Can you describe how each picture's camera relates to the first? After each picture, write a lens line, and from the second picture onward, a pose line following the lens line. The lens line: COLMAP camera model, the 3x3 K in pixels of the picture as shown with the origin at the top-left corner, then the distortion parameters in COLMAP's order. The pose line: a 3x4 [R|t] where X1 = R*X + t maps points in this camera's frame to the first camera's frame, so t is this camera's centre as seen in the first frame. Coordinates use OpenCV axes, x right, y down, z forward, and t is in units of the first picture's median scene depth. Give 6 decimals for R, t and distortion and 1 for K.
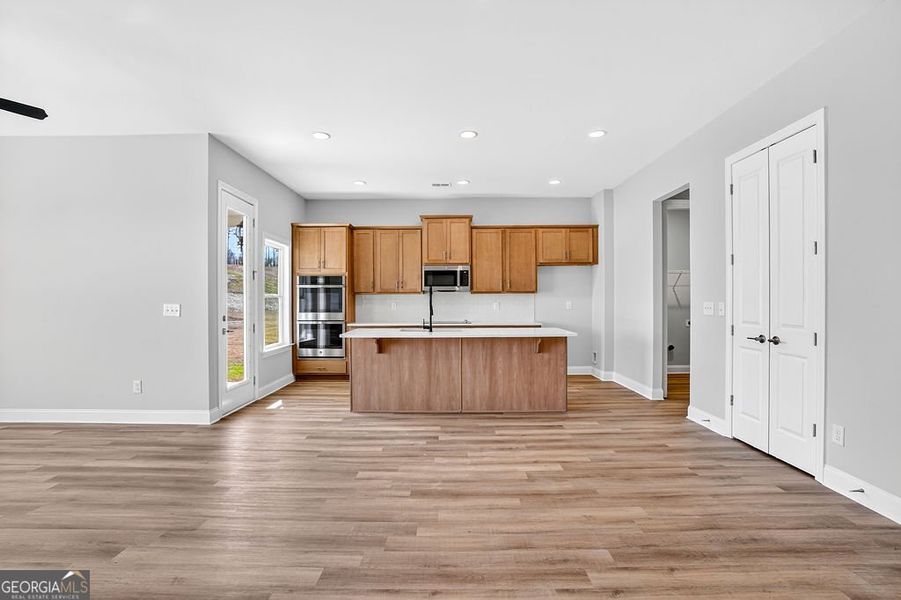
lens RADIAL K [[443.7, 0, 445.7], [0, 443.7, 300.3], [0, 0, 1]] dist [-0.065275, 0.021776]
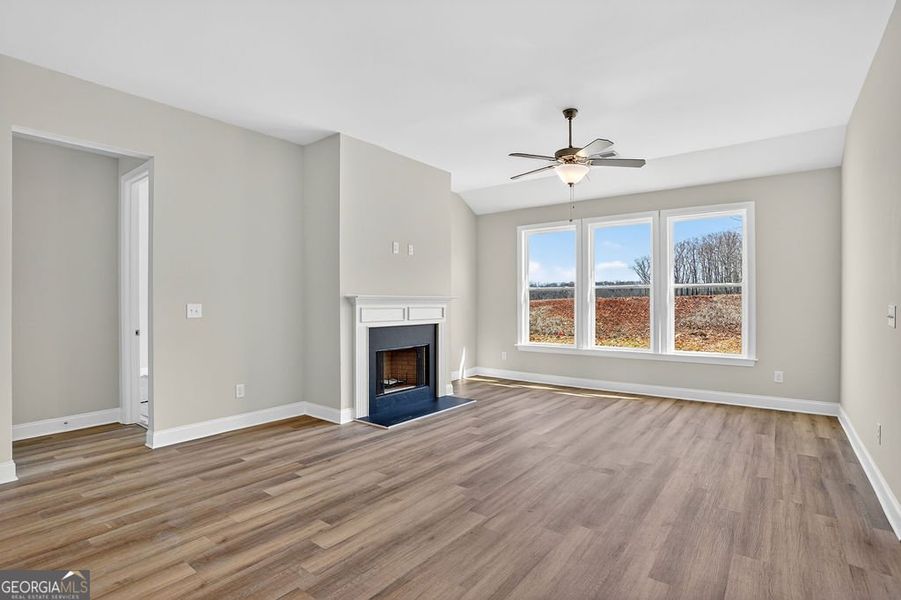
lens RADIAL K [[443.7, 0, 446.3], [0, 443.7, 305.6], [0, 0, 1]] dist [-0.065275, 0.021776]
pose [[-0.605059, 0.012808, -0.796078, 0.176025], [0.003461, 0.999903, 0.013456, -0.000526], [0.796173, 0.005386, -0.605045, 0.862741]]
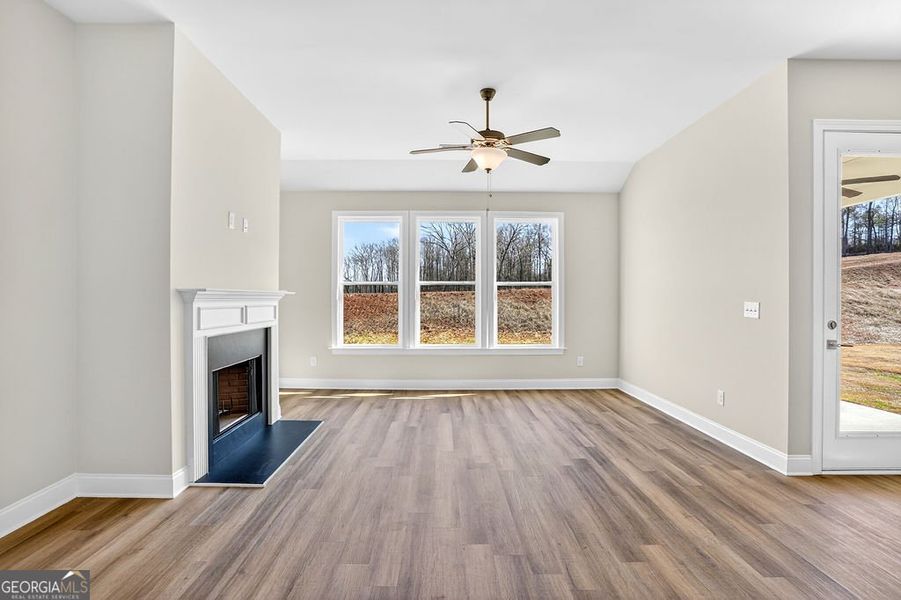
lens RADIAL K [[443.7, 0, 444.9], [0, 443.7, 296.4], [0, 0, 1]] dist [-0.065275, 0.021776]
pose [[0.019420, 0.002114, -0.999809, 0.130835], [-0.003440, 0.999992, 0.002048, -0.000697], [0.999805, 0.003399, 0.019428, 0.429258]]
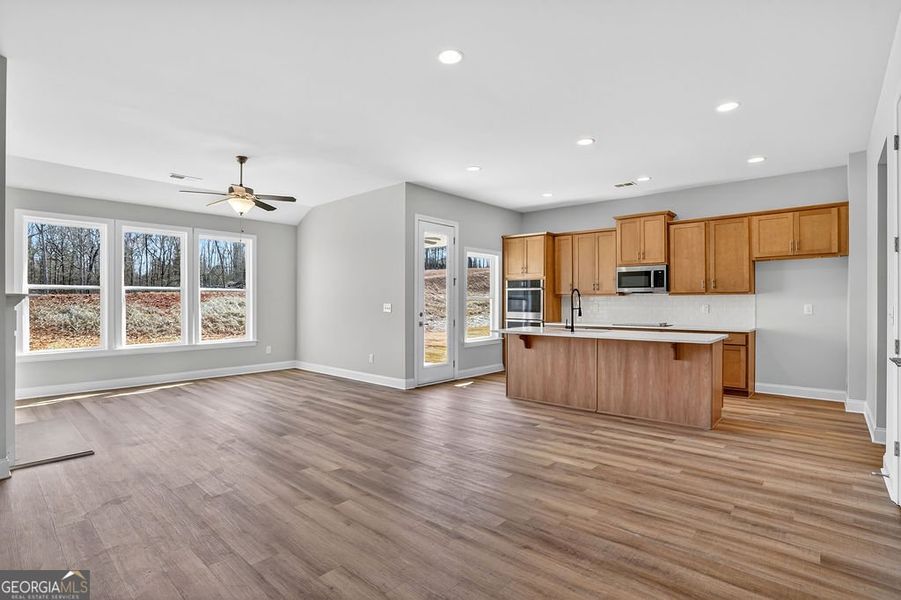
lens RADIAL K [[443.7, 0, 443.8], [0, 443.7, 301.7], [0, 0, 1]] dist [-0.065275, 0.021776]
pose [[0.747807, 0.004307, -0.663903, 0.493931], [-0.003910, 0.999990, 0.002083, -0.001539], [0.663905, 0.001038, 0.747816, 0.011427]]
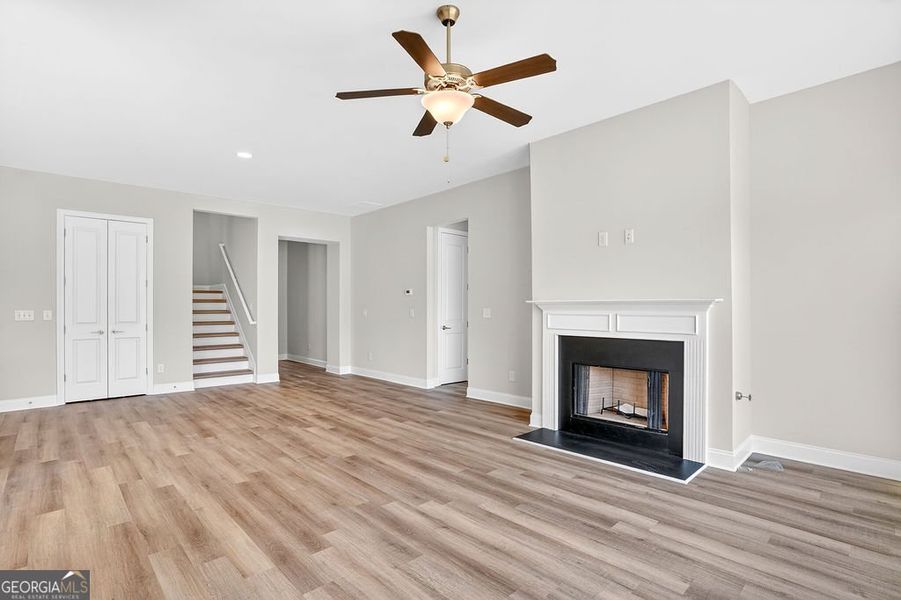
lens RADIAL K [[443.7, 0, 446.1], [0, 443.7, 302.3], [0, 0, 1]] dist [-0.065275, 0.021776]
pose [[-0.691083, 0.016259, 0.722593, -1.097685], [0.007587, 0.999855, -0.015241, 0.006856], [-0.722736, -0.005050, -0.691106, 0.923233]]
